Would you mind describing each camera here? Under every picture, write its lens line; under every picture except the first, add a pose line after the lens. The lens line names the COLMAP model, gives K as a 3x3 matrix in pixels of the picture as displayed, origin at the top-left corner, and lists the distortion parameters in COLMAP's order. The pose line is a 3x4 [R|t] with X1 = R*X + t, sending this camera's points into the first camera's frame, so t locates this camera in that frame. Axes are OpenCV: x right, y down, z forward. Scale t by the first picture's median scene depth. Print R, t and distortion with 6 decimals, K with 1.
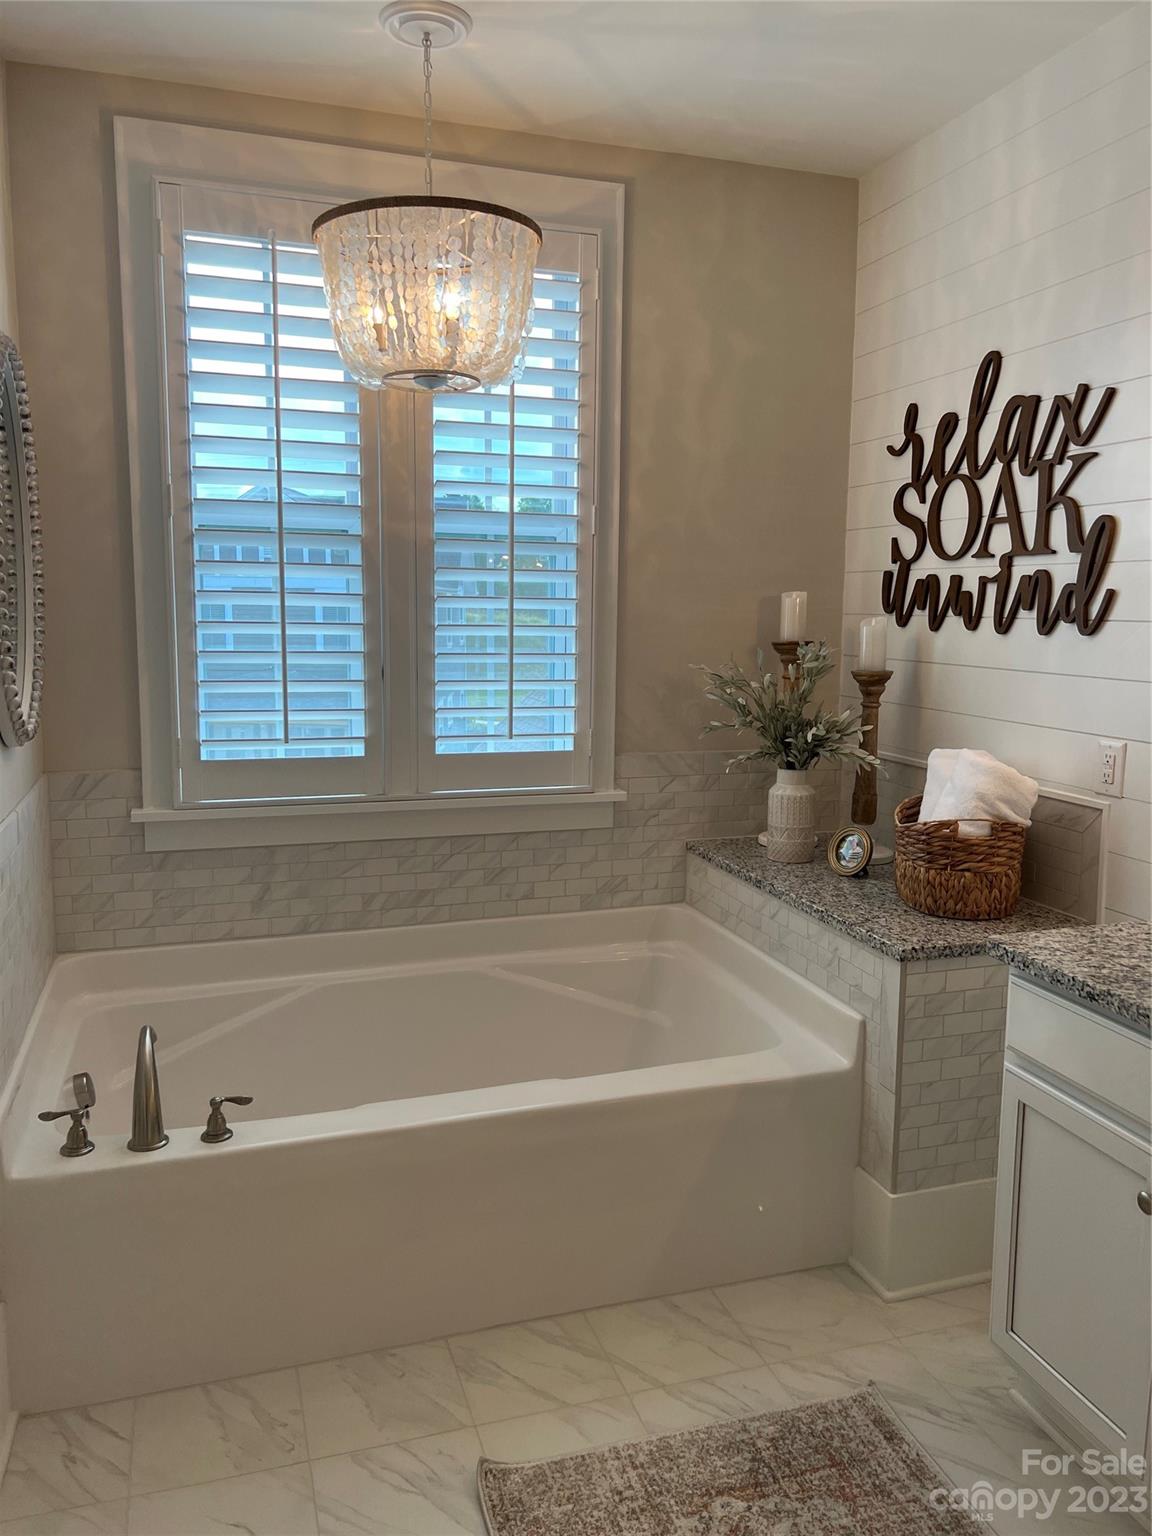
lens RADIAL K [[1155.0, 0, 576.0], [0, 1155.0, 768.0], [0, 0, 1]] dist [0.055445, -0.073742]
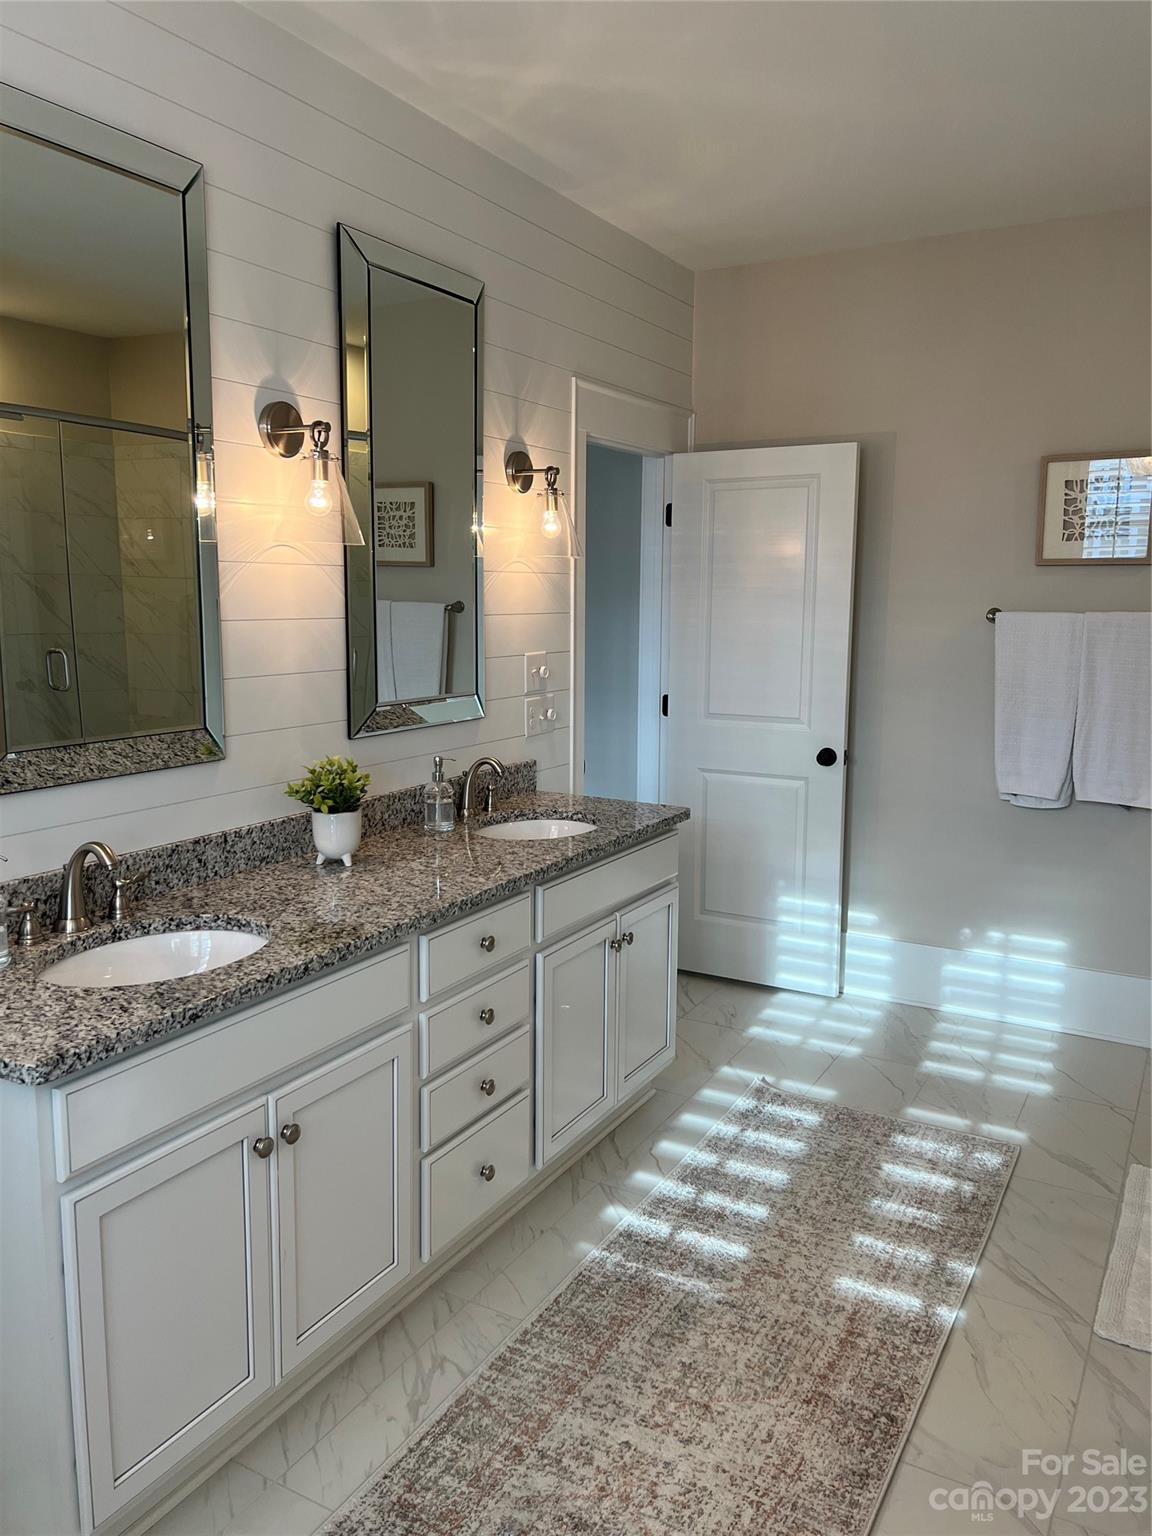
lens RADIAL K [[1155.0, 0, 576.0], [0, 1155.0, 768.0], [0, 0, 1]] dist [0.055445, -0.073742]
pose [[-0.669081, -0.132048, 0.731364, -0.421099], [0.090680, 0.962231, 0.256689, -0.208407], [-0.737636, 0.238066, -0.631836, 1.232944]]
